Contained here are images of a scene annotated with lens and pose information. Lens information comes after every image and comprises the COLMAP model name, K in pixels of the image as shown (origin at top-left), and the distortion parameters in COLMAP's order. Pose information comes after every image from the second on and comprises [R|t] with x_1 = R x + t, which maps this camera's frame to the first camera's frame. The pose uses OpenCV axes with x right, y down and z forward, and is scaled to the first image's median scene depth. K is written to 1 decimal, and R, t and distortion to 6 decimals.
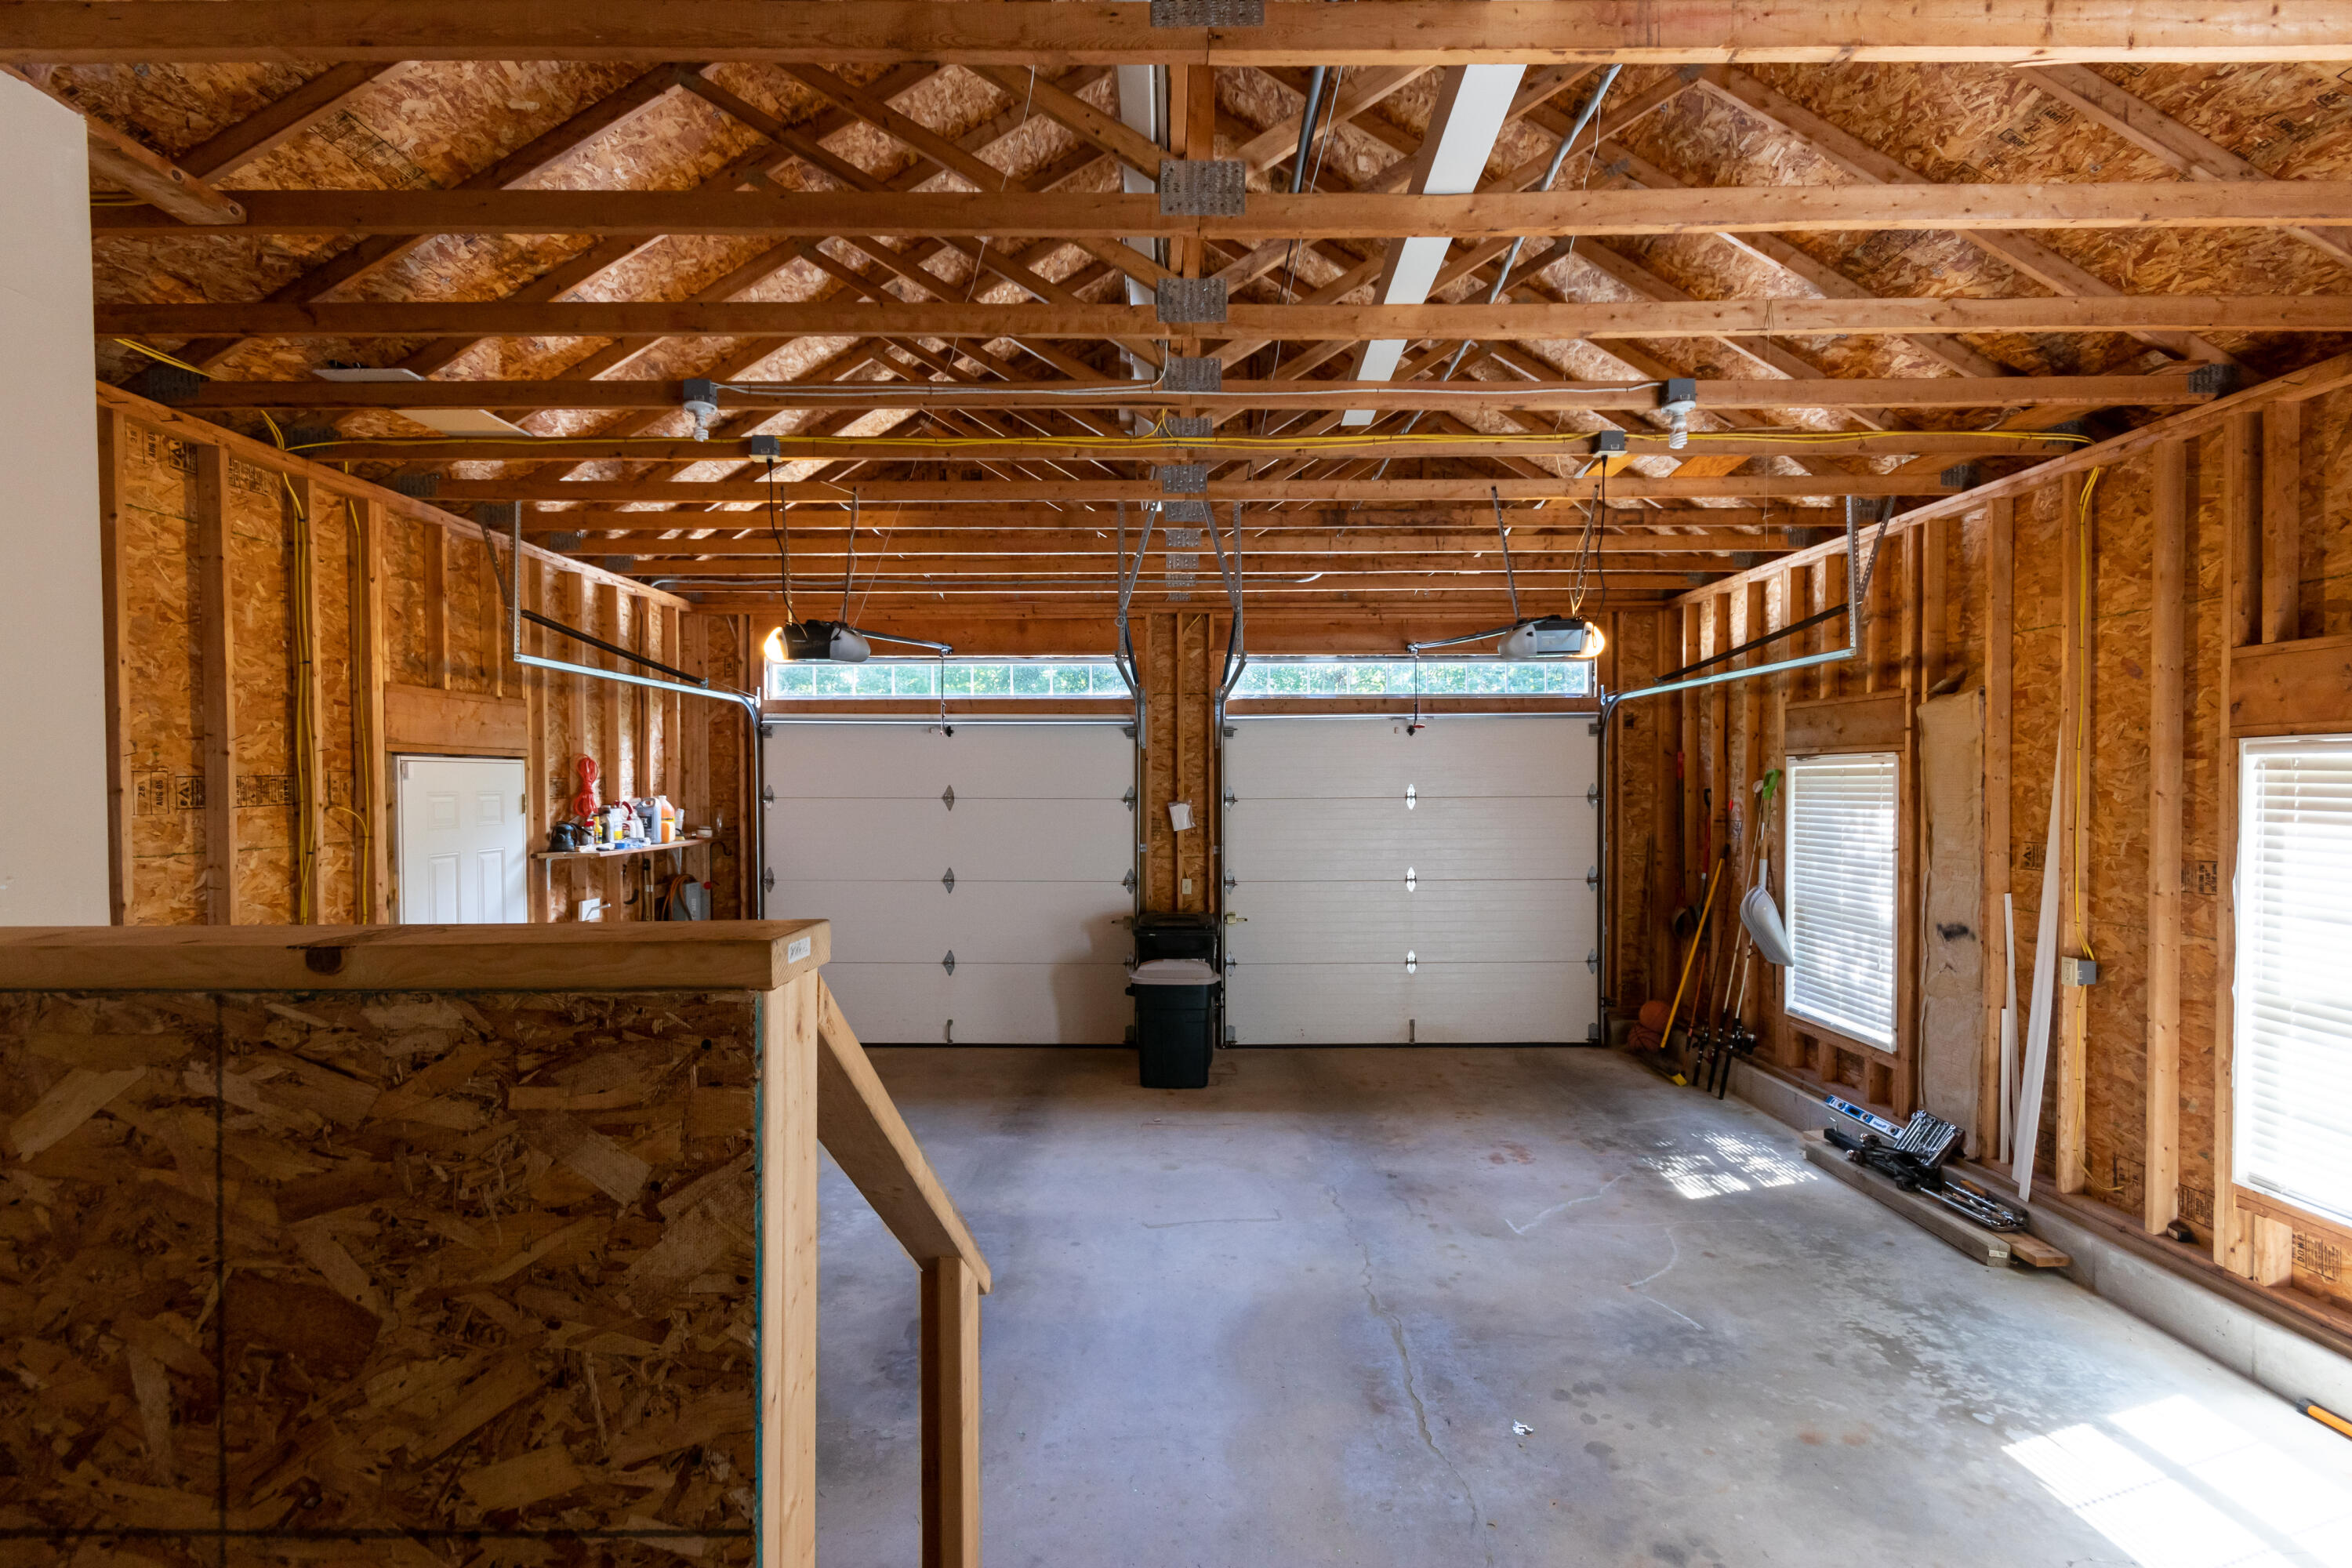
lens RADIAL K [[1066.6, 0, 1164.4], [0, 1066.6, 790.2], [0, 0, 1]] dist [0.003149, -0.000192]
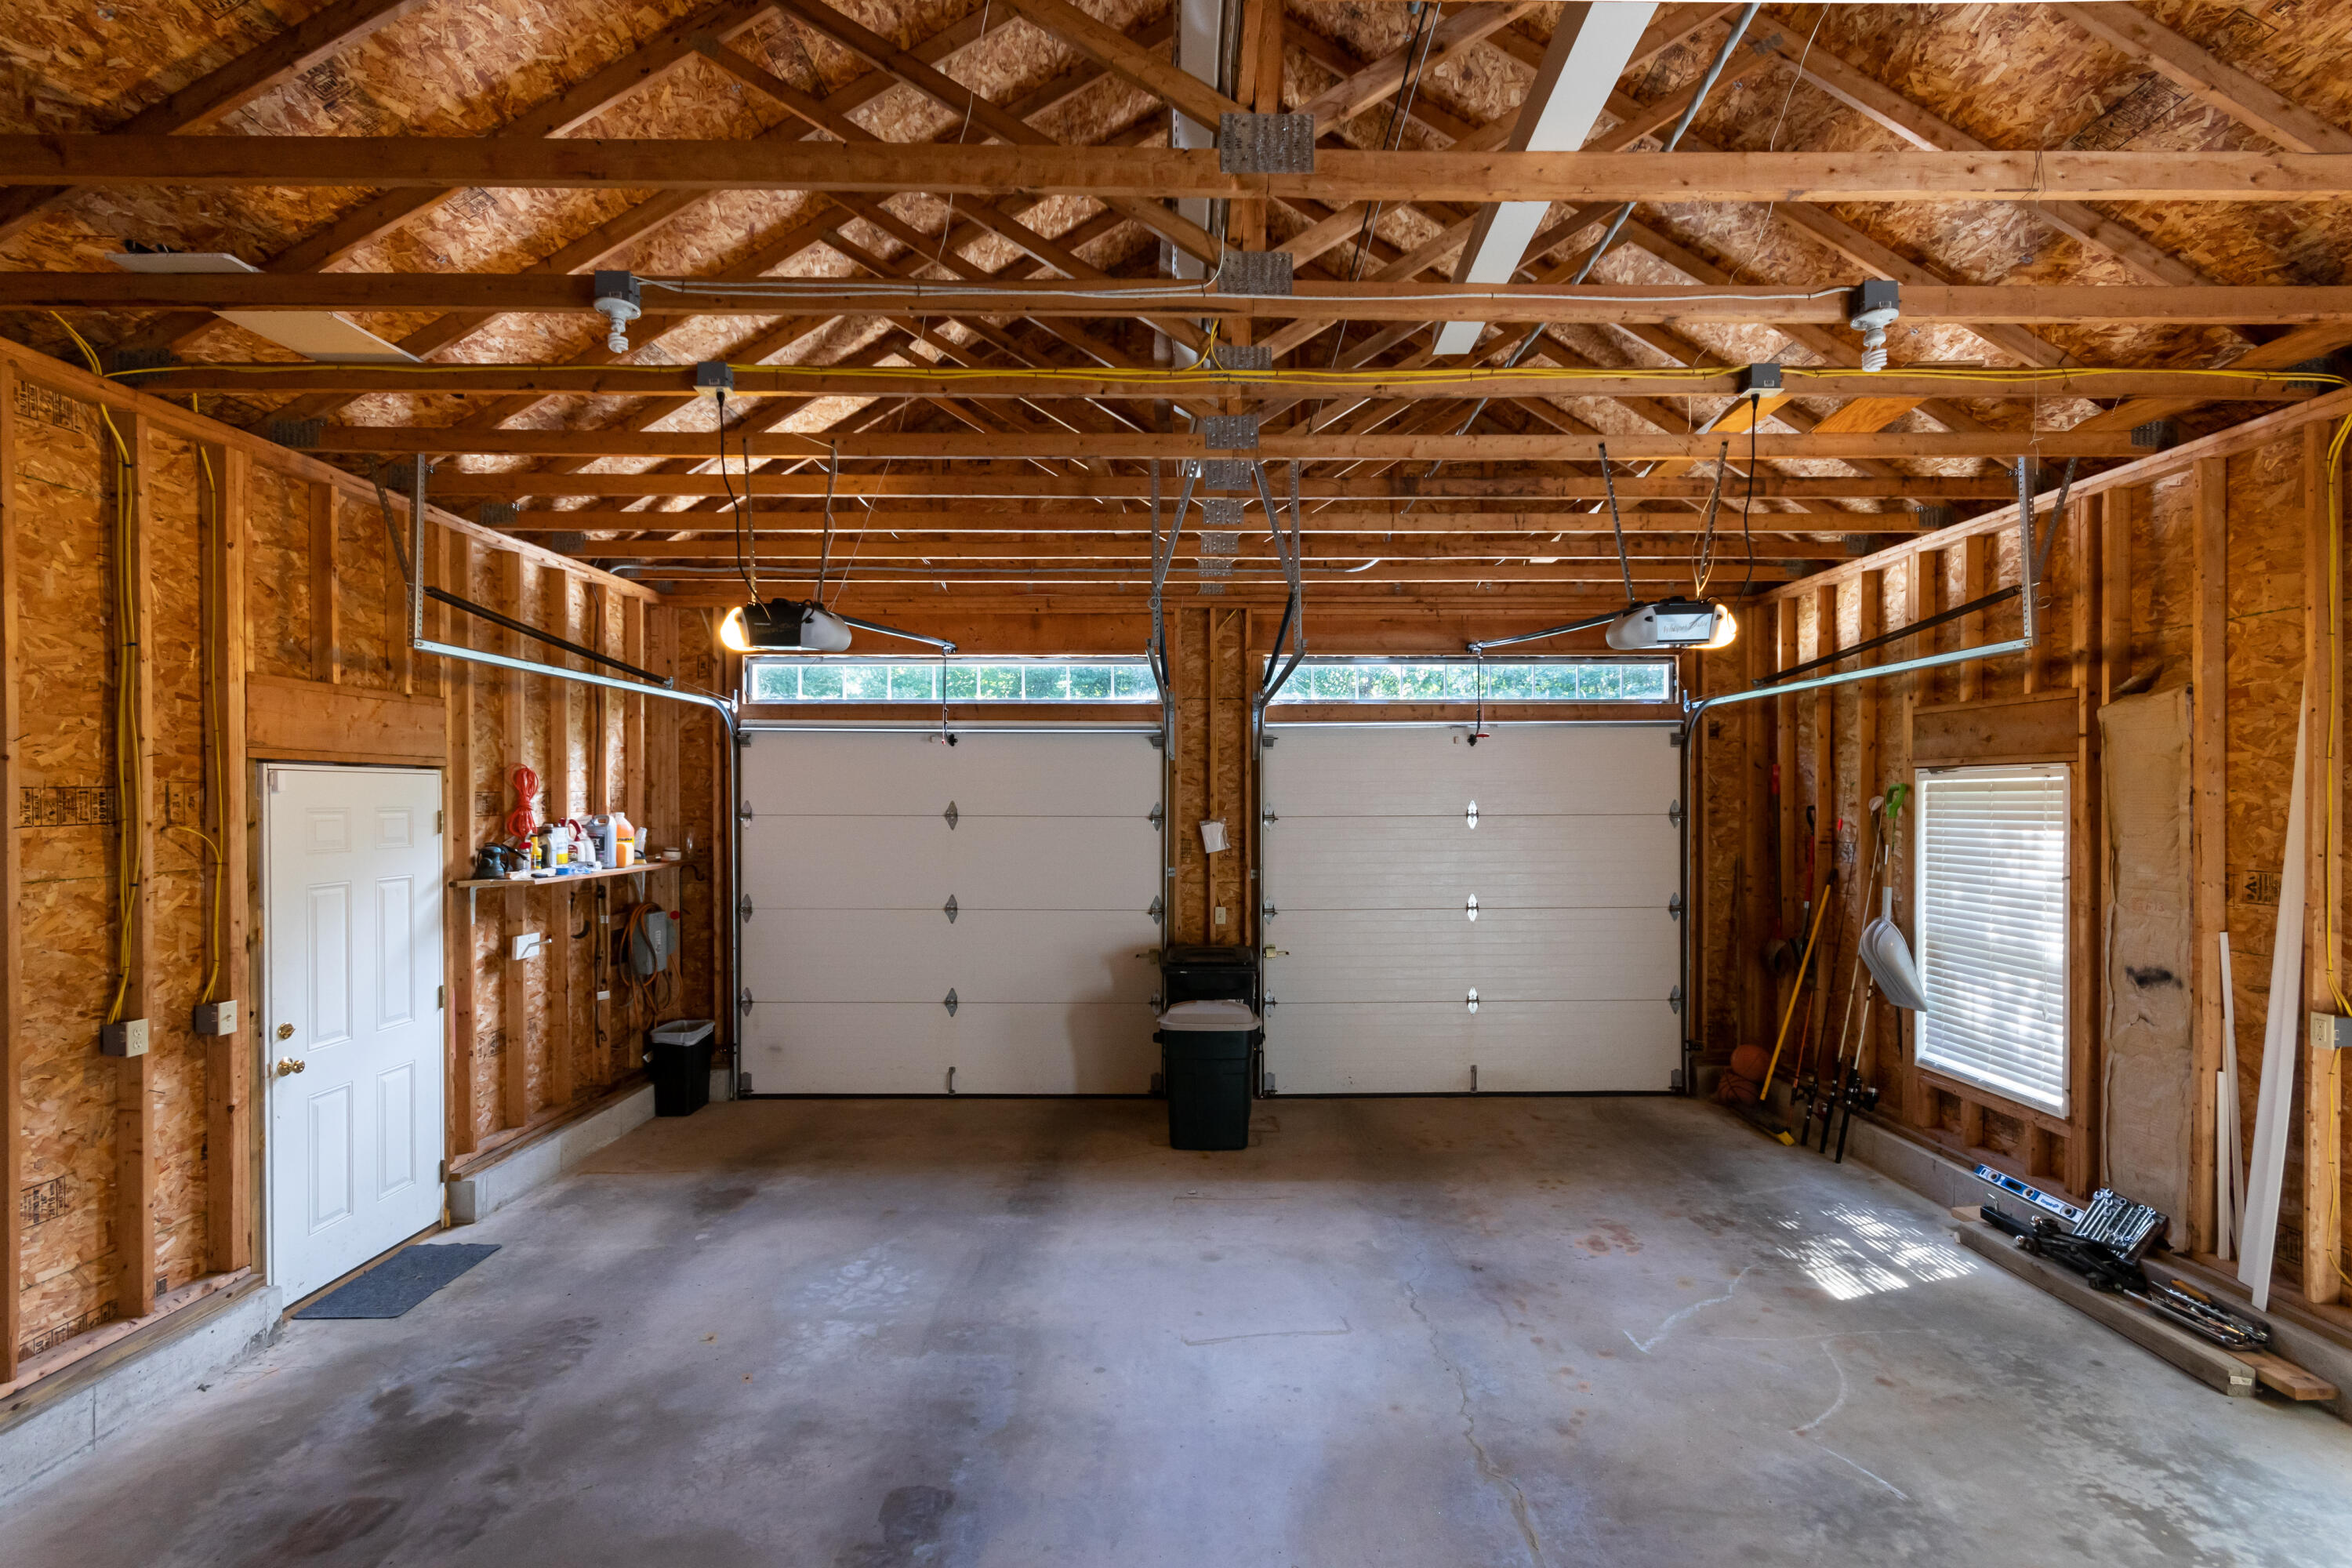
lens RADIAL K [[1066.6, 0, 1191.2], [0, 1066.6, 793.8], [0, 0, 1]] dist [0.003149, -0.000192]
pose [[0.999915, 0.001328, 0.012998, -0.022172], [-0.001164, 0.999919, -0.012648, 0.000481], [-0.013013, 0.012632, 0.999836, 0.165299]]
